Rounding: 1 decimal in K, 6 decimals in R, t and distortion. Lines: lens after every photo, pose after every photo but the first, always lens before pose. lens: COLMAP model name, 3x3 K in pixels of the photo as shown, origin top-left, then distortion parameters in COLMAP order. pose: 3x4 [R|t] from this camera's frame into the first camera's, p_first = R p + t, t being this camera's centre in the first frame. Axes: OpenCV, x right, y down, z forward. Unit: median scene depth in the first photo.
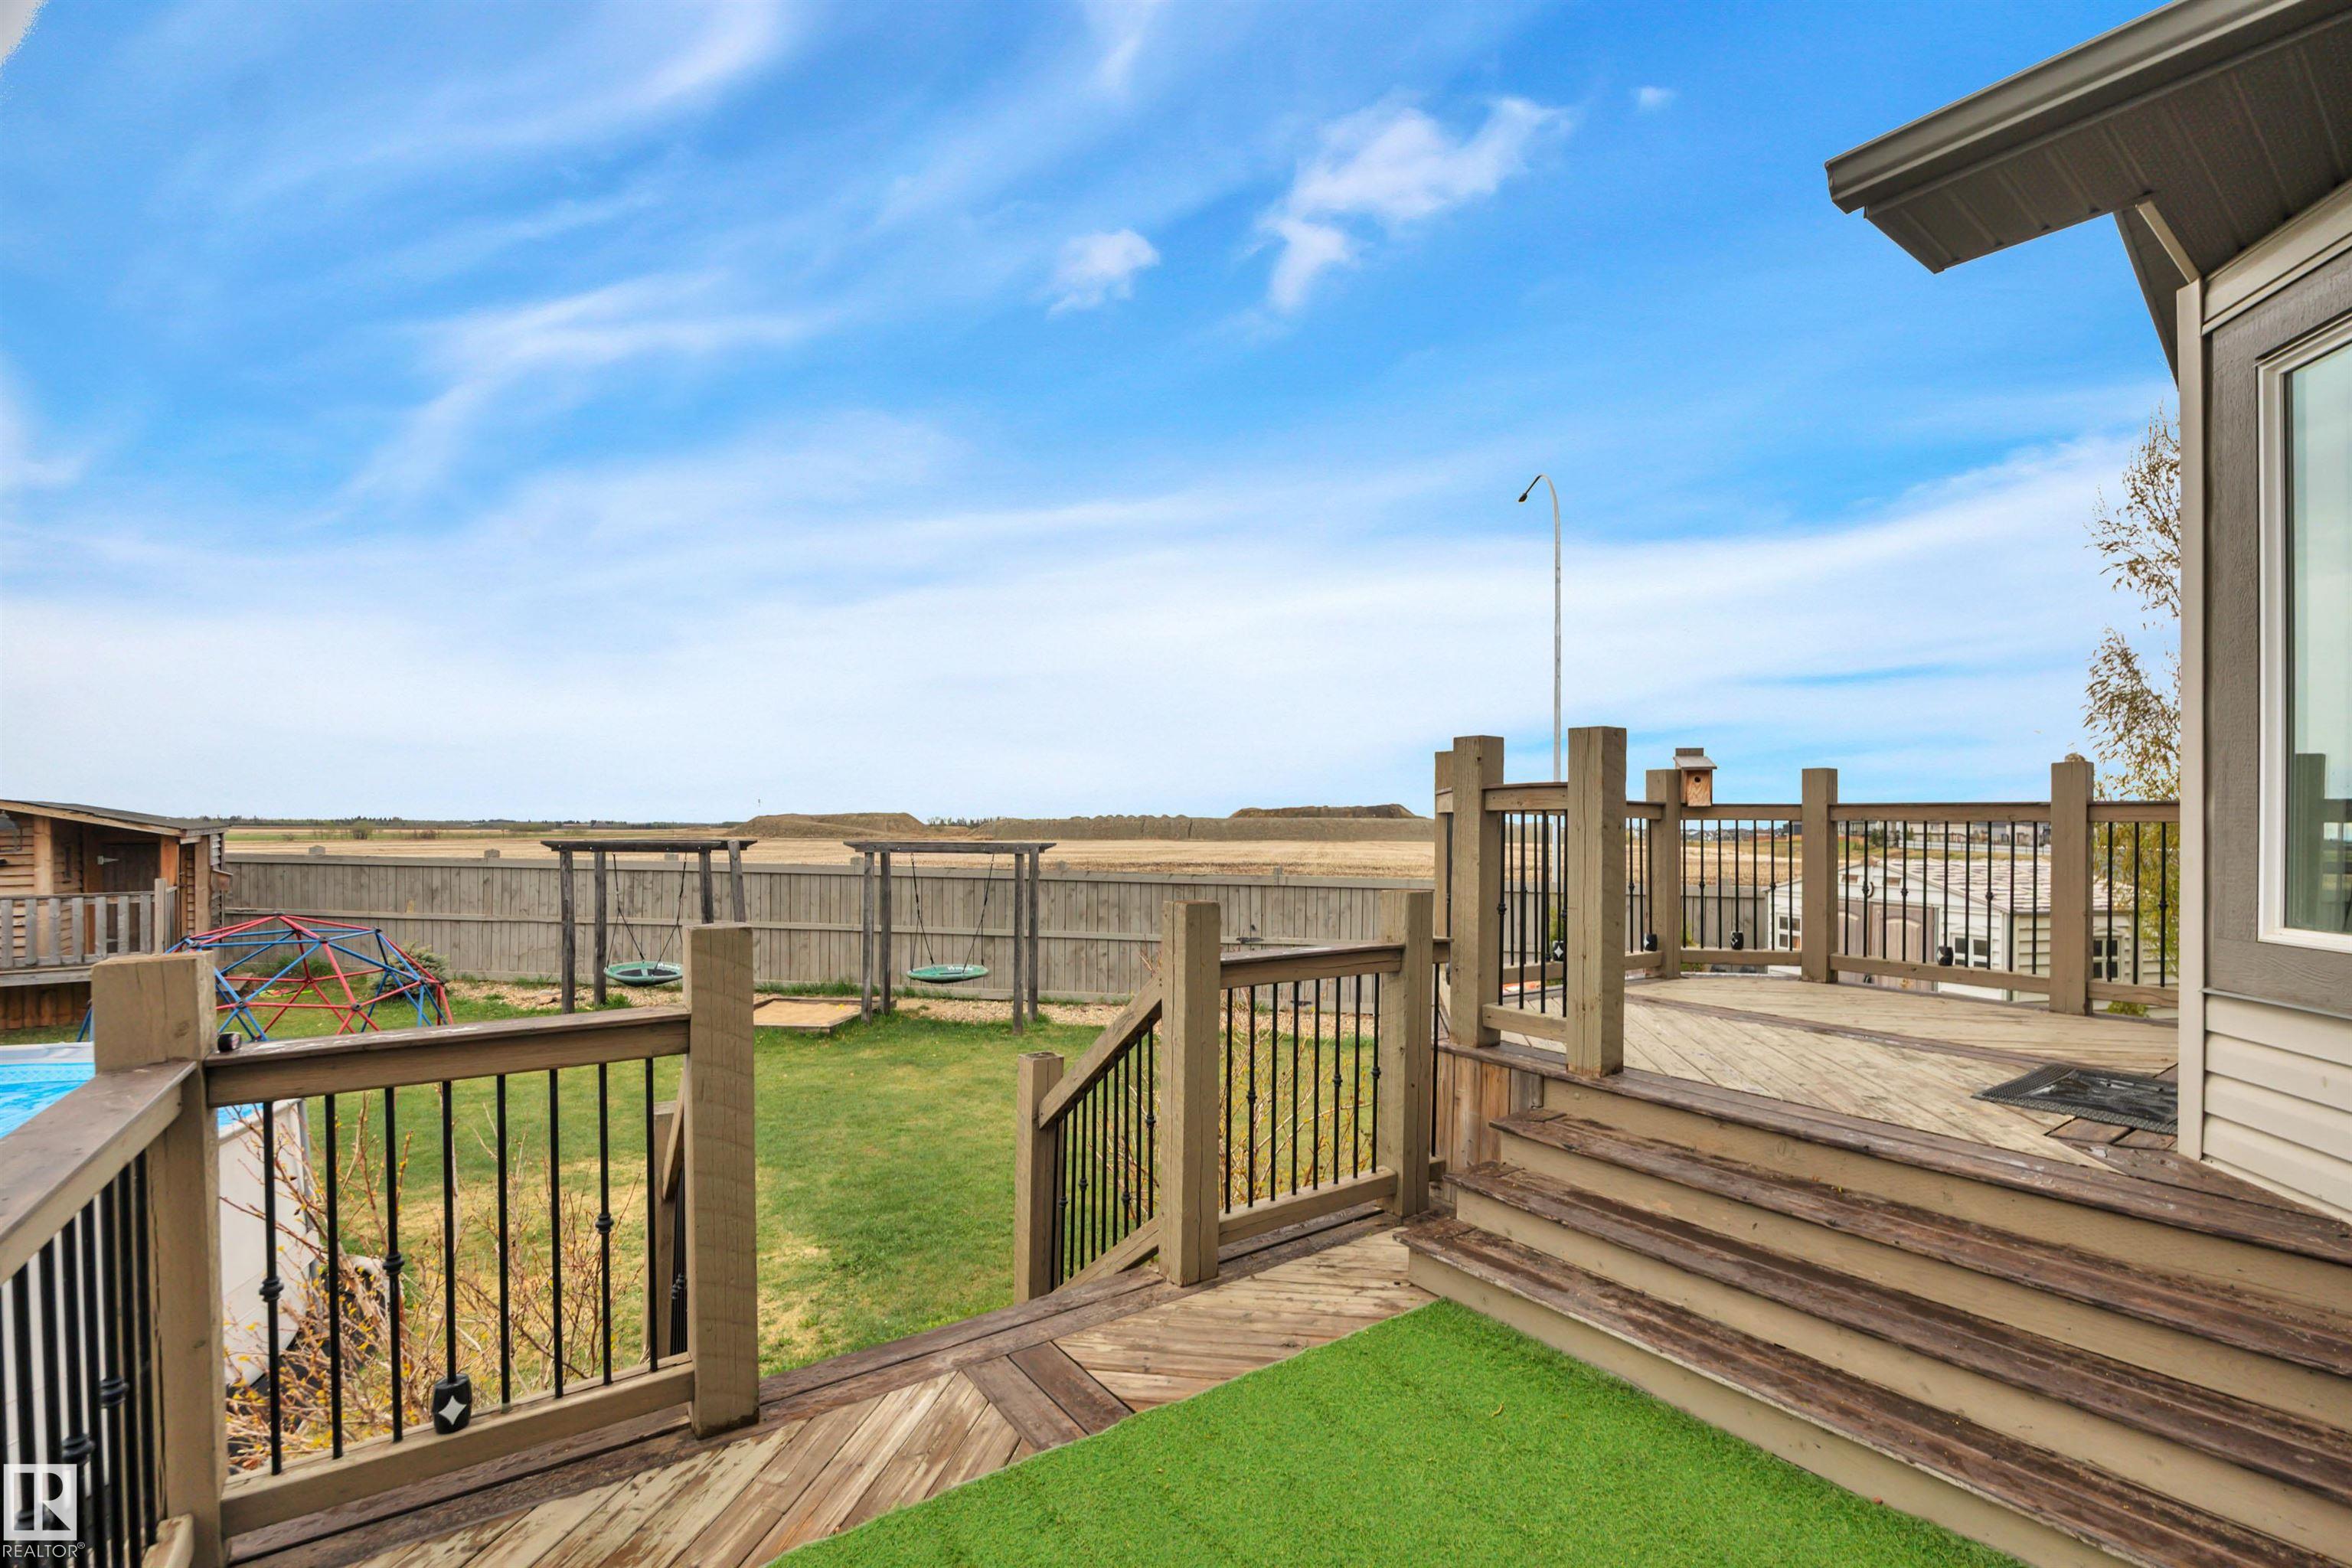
lens RADIAL K [[1046.8, 0, 1228.7], [0, 1046.8, 817.7], [0, 0, 1]] dist [-0.015273, 0.000281]
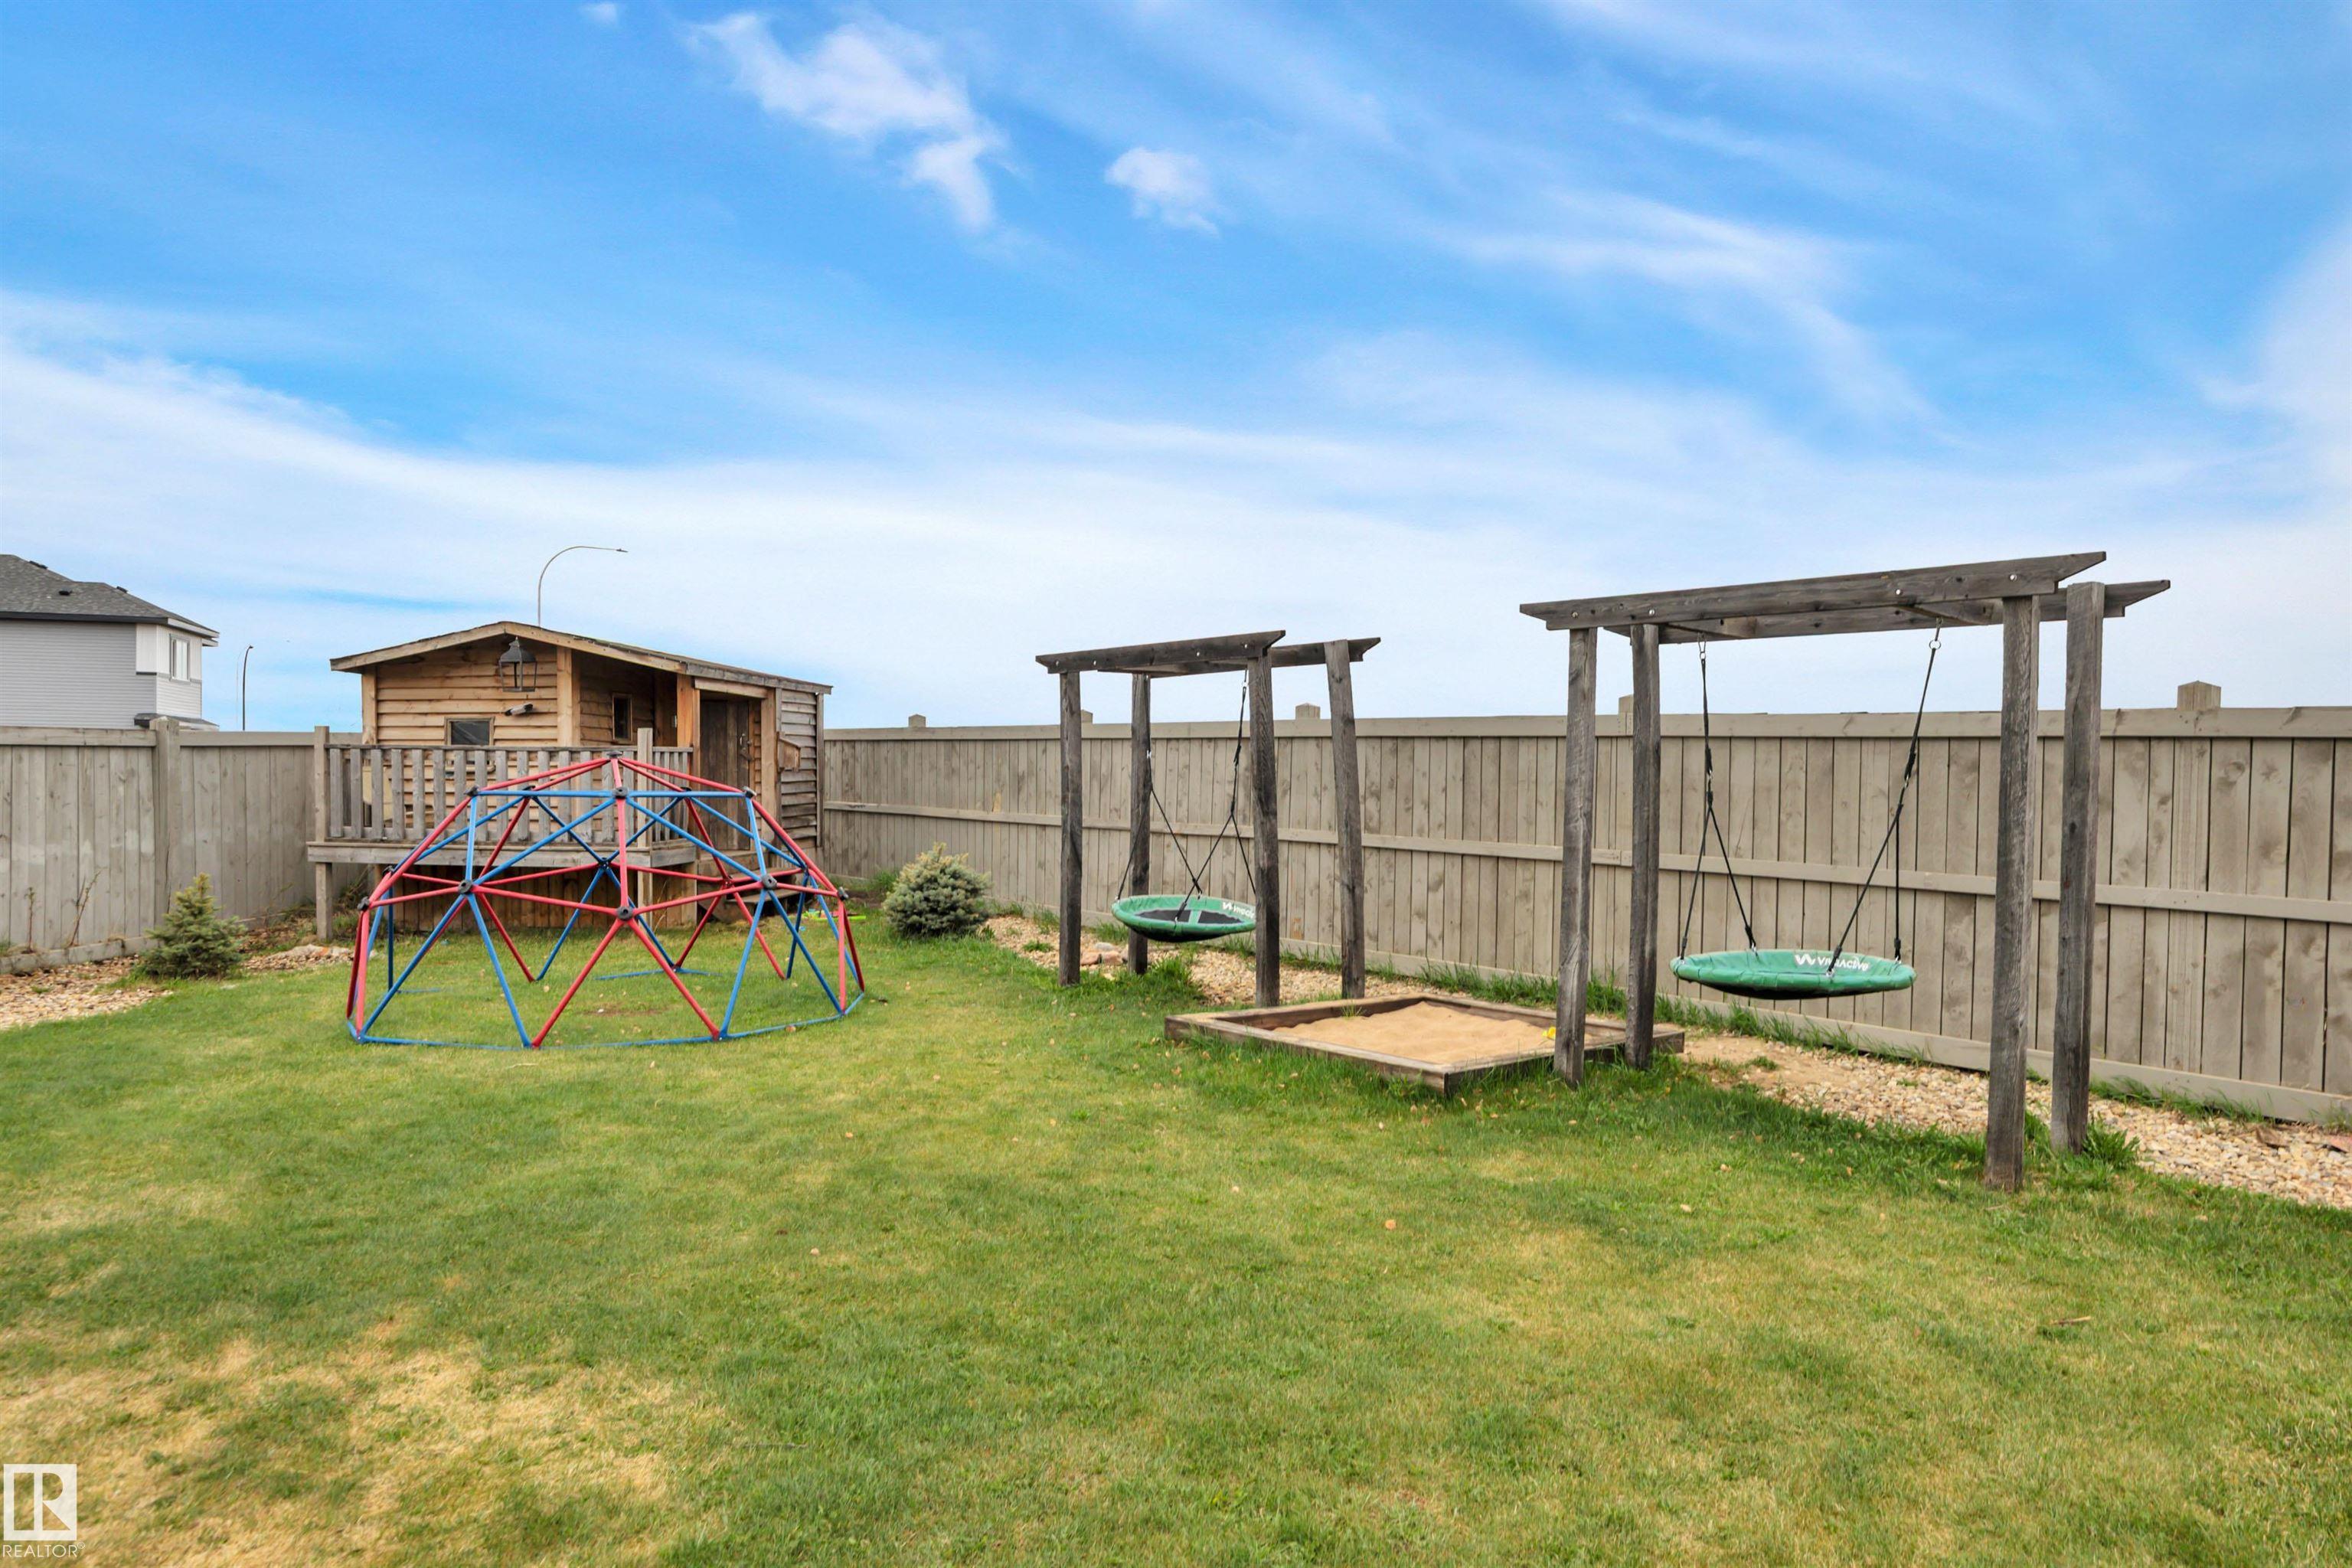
lens RADIAL K [[1516.6, 0, 1177.9], [0, 1516.6, 808.2], [0, 0, 1]] dist [0.003192, -0.000175]
pose [[0.717615, 0.019230, -0.696174, -0.056933], [-0.007596, 0.999775, 0.019786, 0.075691], [0.696398, -0.008911, 0.717600, 0.435506]]
